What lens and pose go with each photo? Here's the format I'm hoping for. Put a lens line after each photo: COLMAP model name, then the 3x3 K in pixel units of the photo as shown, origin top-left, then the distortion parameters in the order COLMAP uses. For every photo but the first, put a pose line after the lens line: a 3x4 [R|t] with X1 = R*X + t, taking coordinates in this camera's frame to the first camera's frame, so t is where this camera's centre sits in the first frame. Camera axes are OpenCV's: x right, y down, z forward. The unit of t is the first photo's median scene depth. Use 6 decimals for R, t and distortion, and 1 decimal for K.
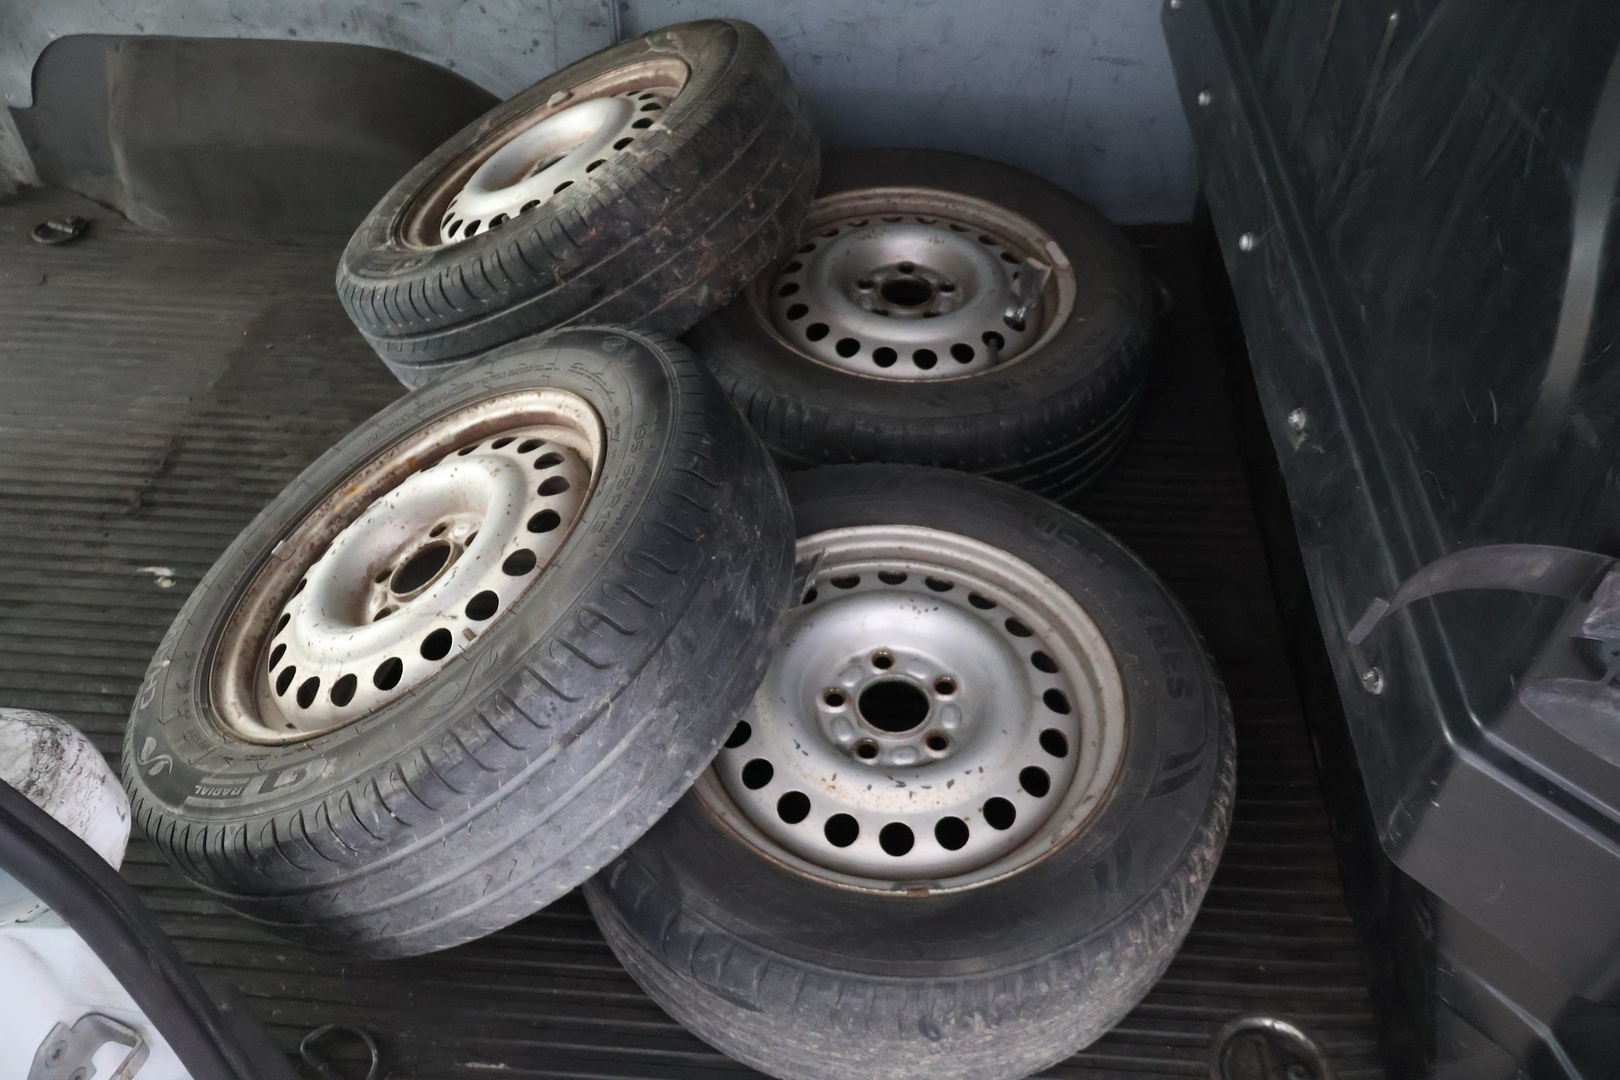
lens RADIAL K [[1345.2, 0, 803.2], [0, 1345.2, 530.1], [0, 0, 1]] dist [-0.010036, 0.002847]
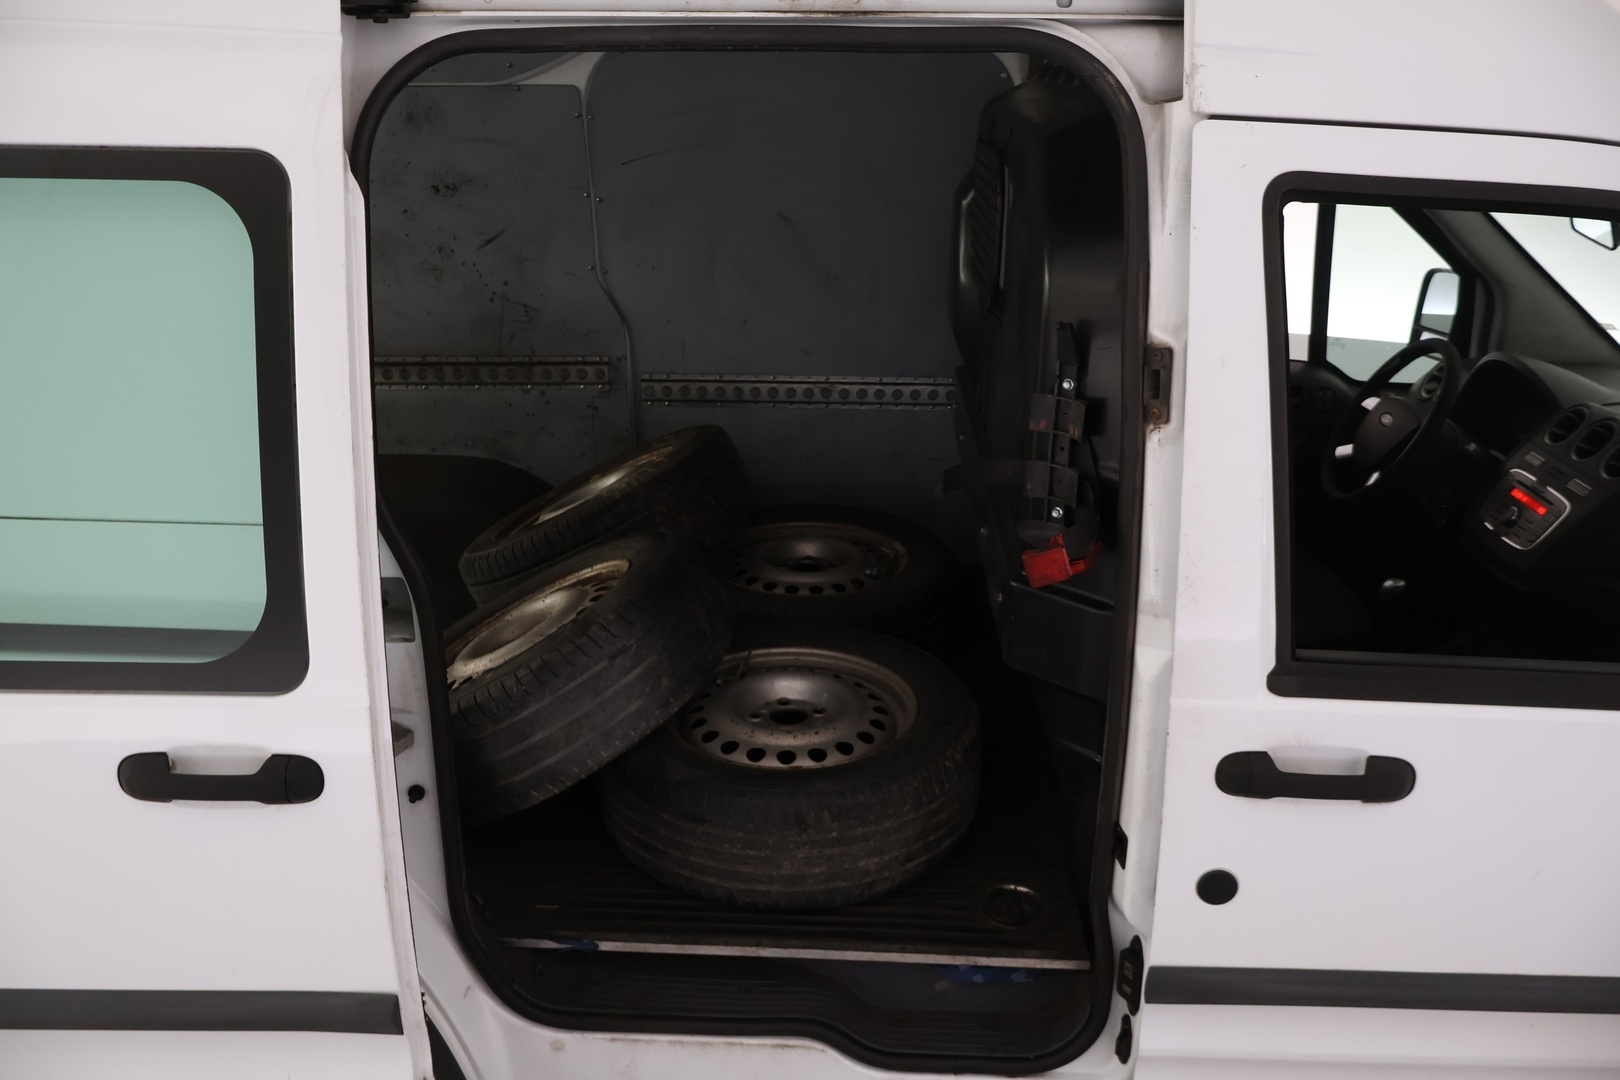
lens RADIAL K [[1345.2, 0, 811.1], [0, 1345.2, 538.2], [0, 0, 1]] dist [-0.010036, 0.002847]
pose [[0.999618, -0.013309, 0.024212, 0.068643], [0.022227, 0.907895, -0.418608, 0.789528], [-0.016410, 0.418986, 0.907844, -0.836147]]
